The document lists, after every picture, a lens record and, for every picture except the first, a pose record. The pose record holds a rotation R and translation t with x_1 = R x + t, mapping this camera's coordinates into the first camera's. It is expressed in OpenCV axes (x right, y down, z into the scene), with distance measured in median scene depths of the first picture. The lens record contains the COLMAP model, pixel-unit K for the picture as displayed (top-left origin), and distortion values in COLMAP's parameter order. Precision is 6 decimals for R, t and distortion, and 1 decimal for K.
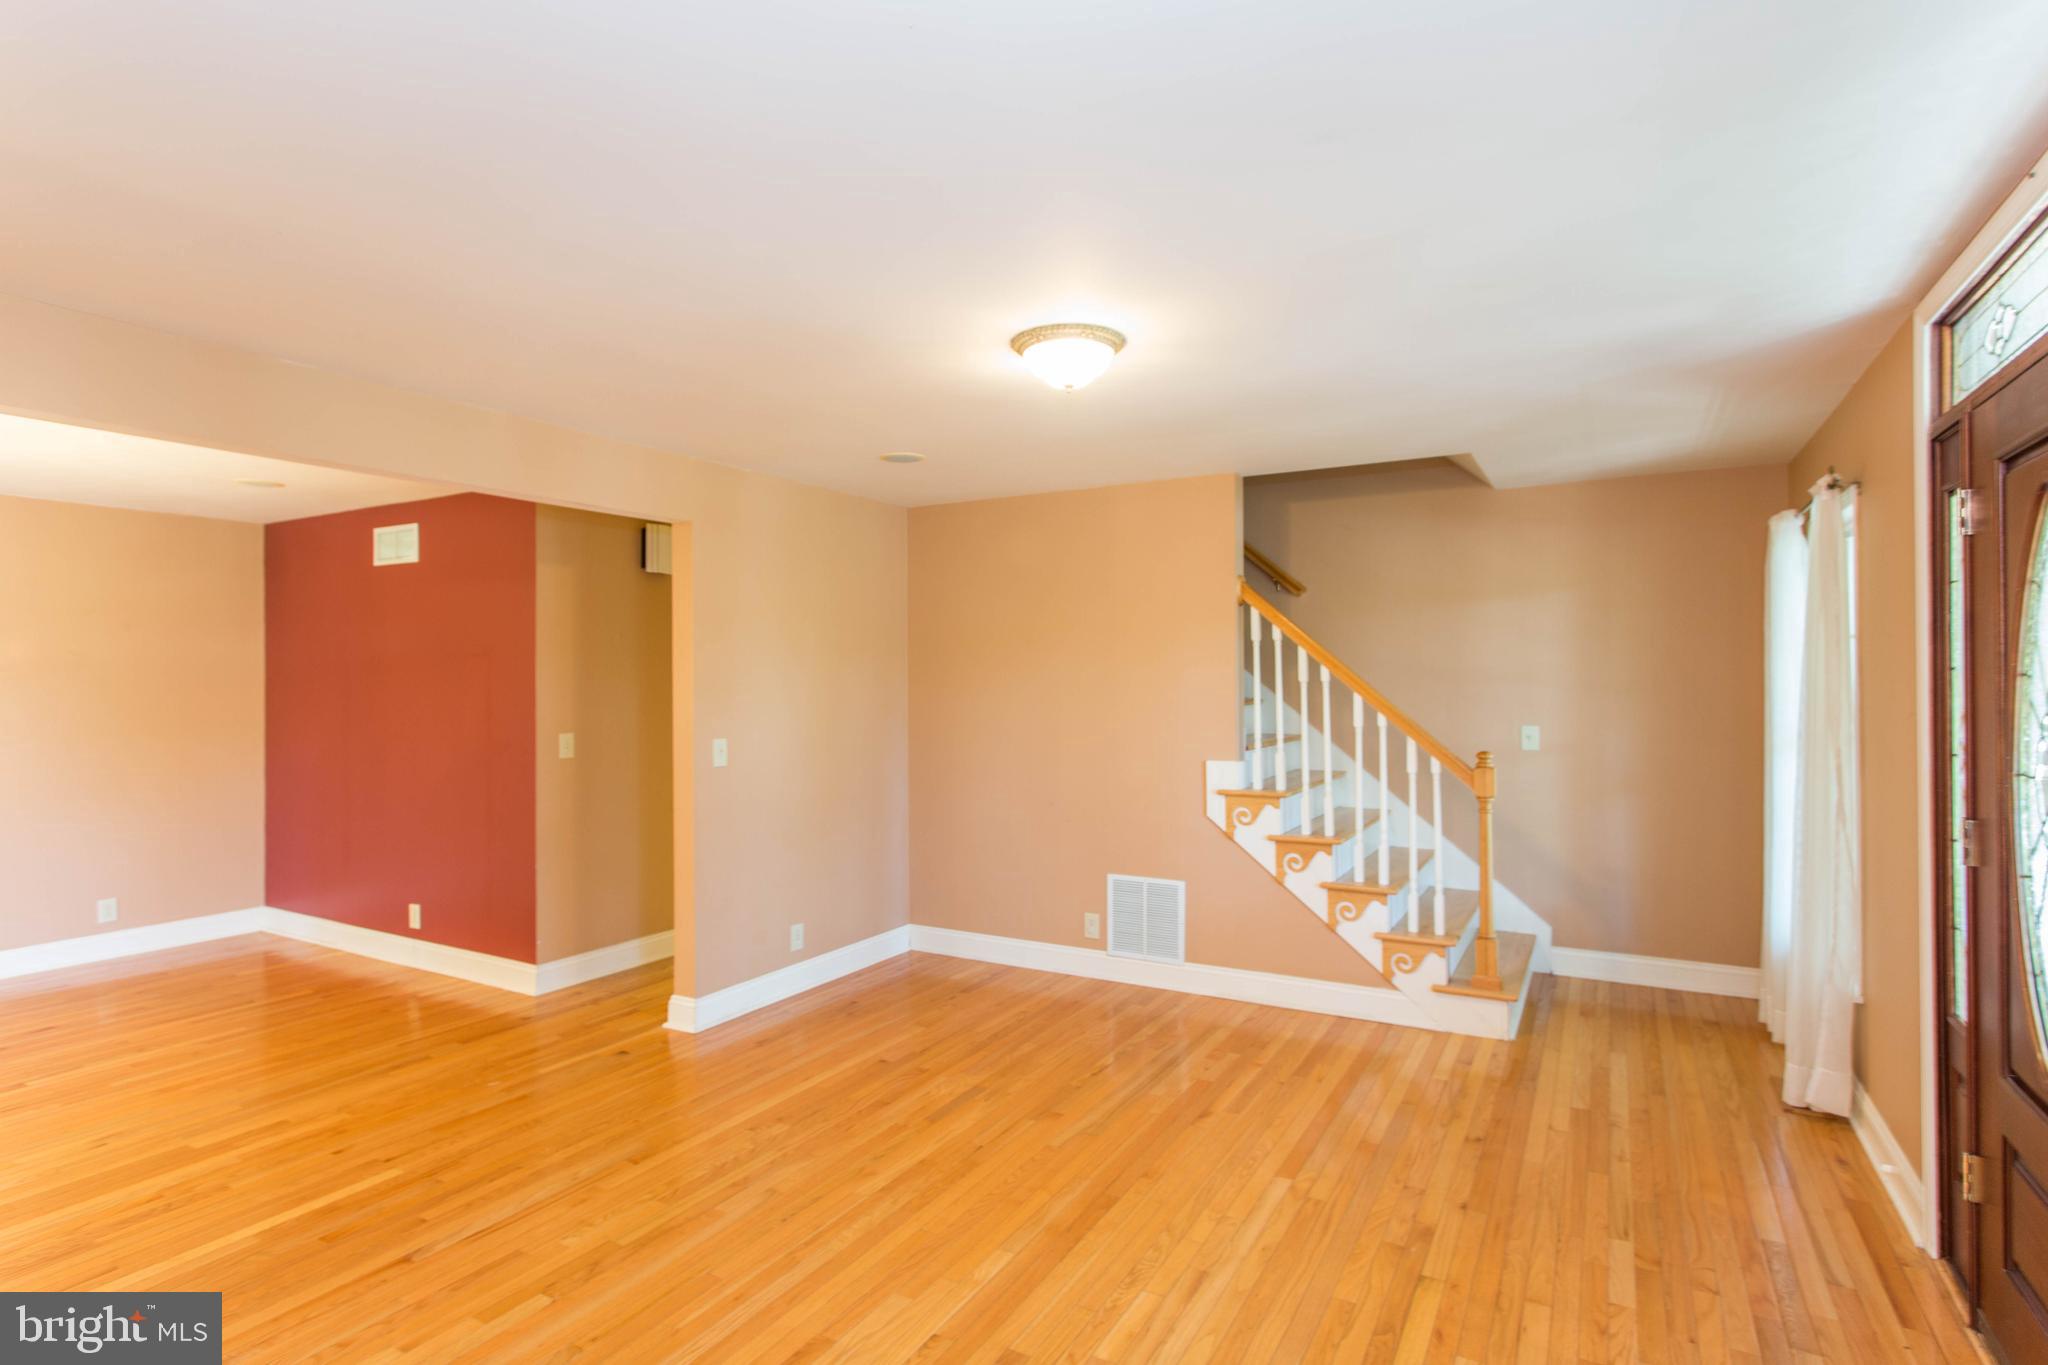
lens RADIAL K [[1039.7, 0, 1009.1], [0, 1039.7, 670.2], [0, 0, 1]] dist [-0.018896, 0.010265]
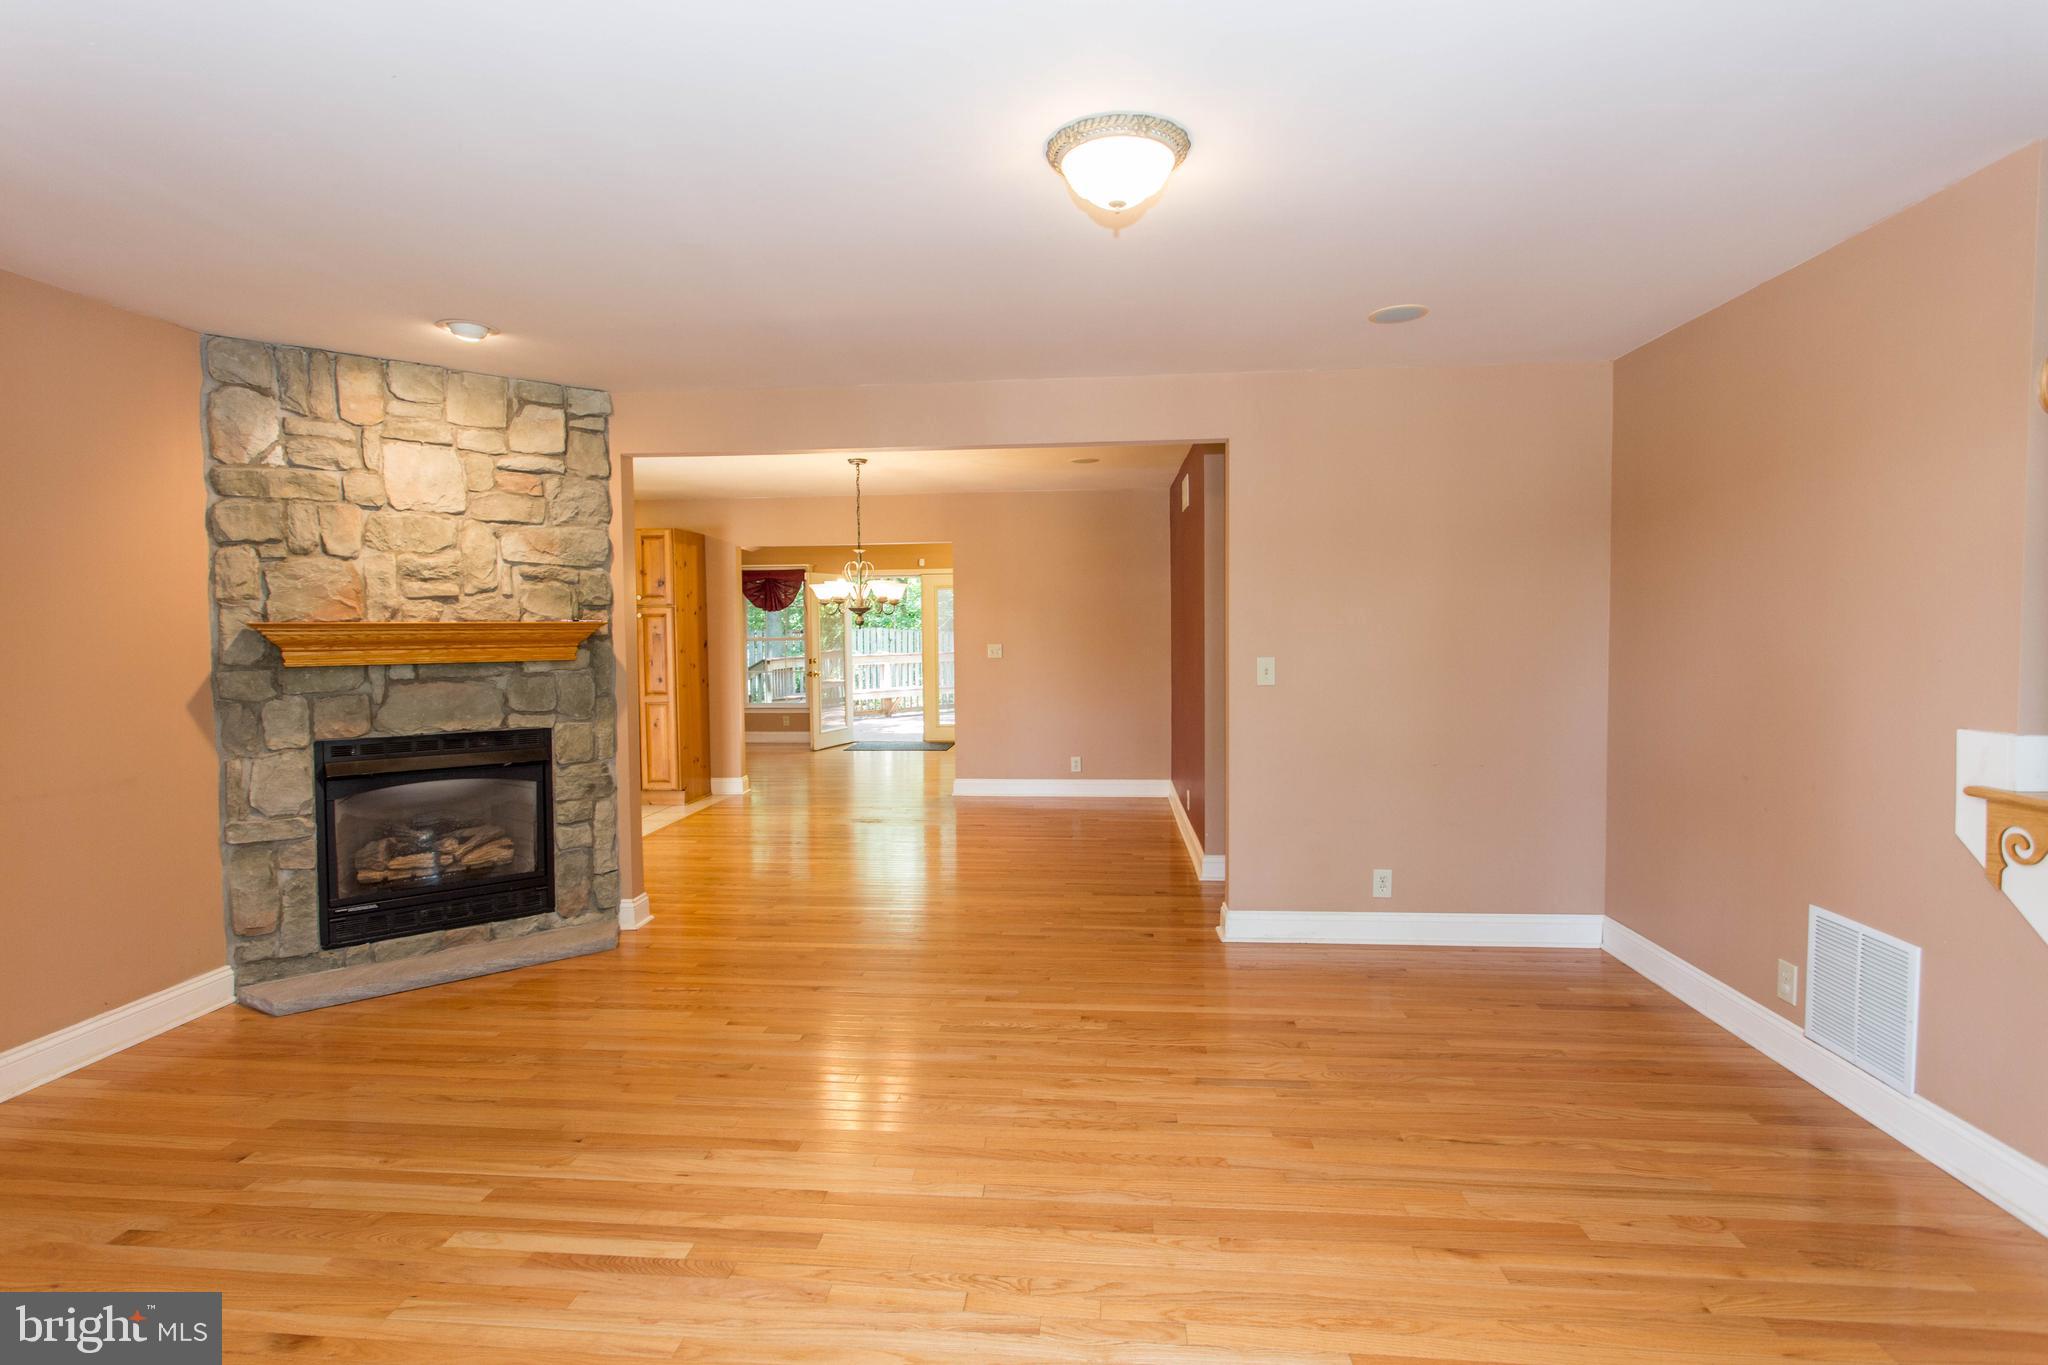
lens RADIAL K [[994.6, 0, 1015.4], [0, 994.6, 682.5], [0, 0, 1]] dist [-0.001331, -0.000311]
pose [[0.426508, 0.051016, -0.903044, 0.444061], [0.014751, 0.997883, 0.063340, 0.026021], [0.904364, -0.040336, 0.424852, 0.369935]]
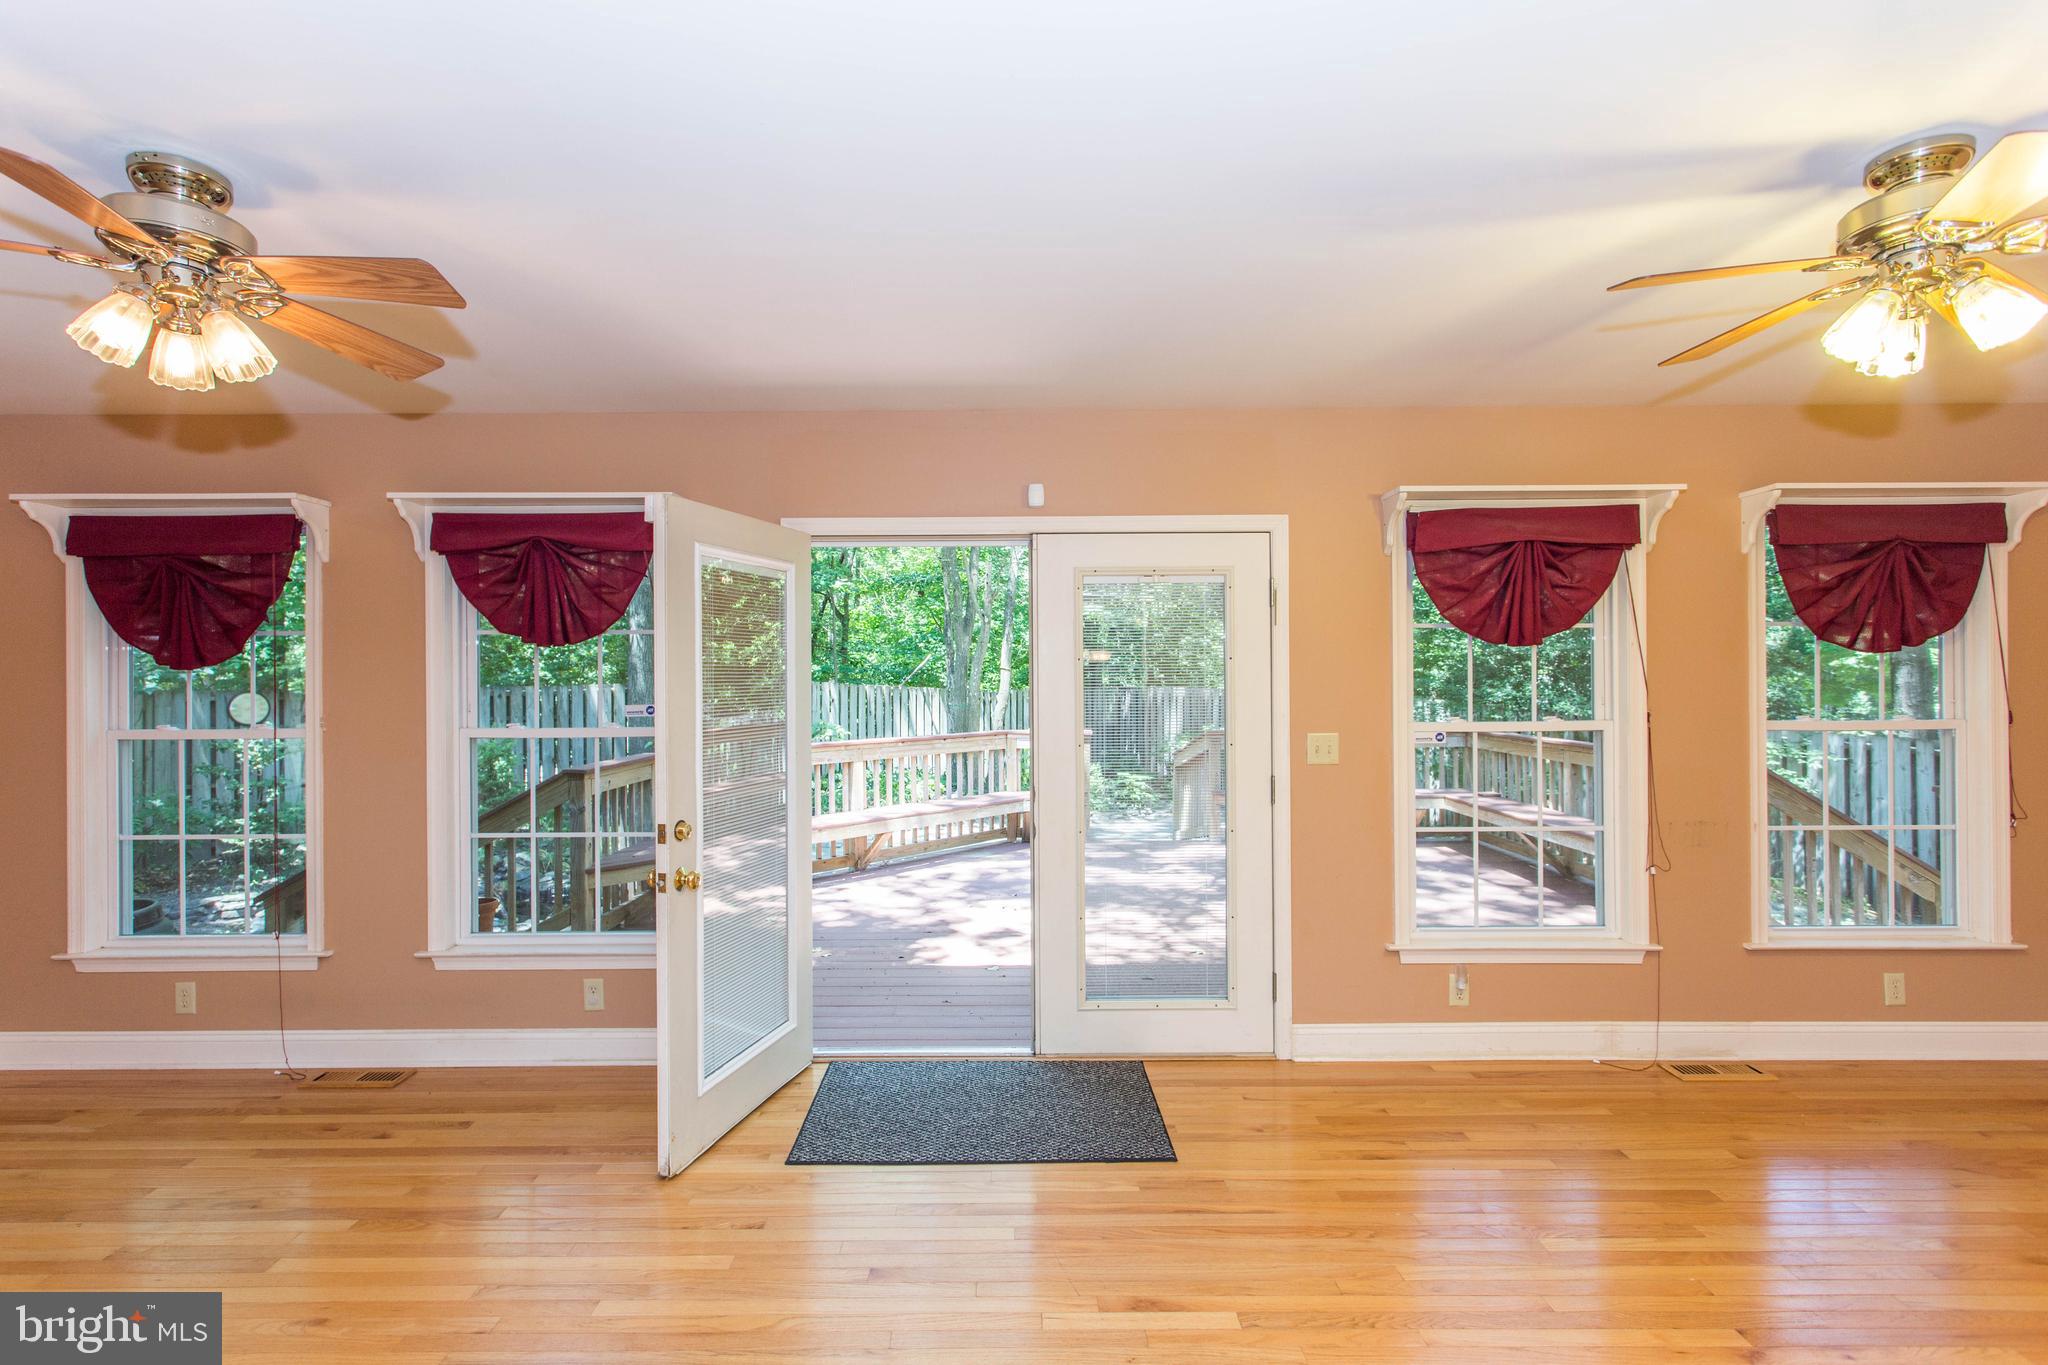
lens RADIAL K [[968.6, 0, 1006.2], [0, 968.6, 669.6], [0, 0, 1]] dist [0.001716, 0.000680]
pose [[0.500007, -0.002368, -0.866018, -1.239236], [0.009167, 0.999955, 0.002558, 0.018927], [0.865973, -0.009218, 0.500006, 0.811535]]
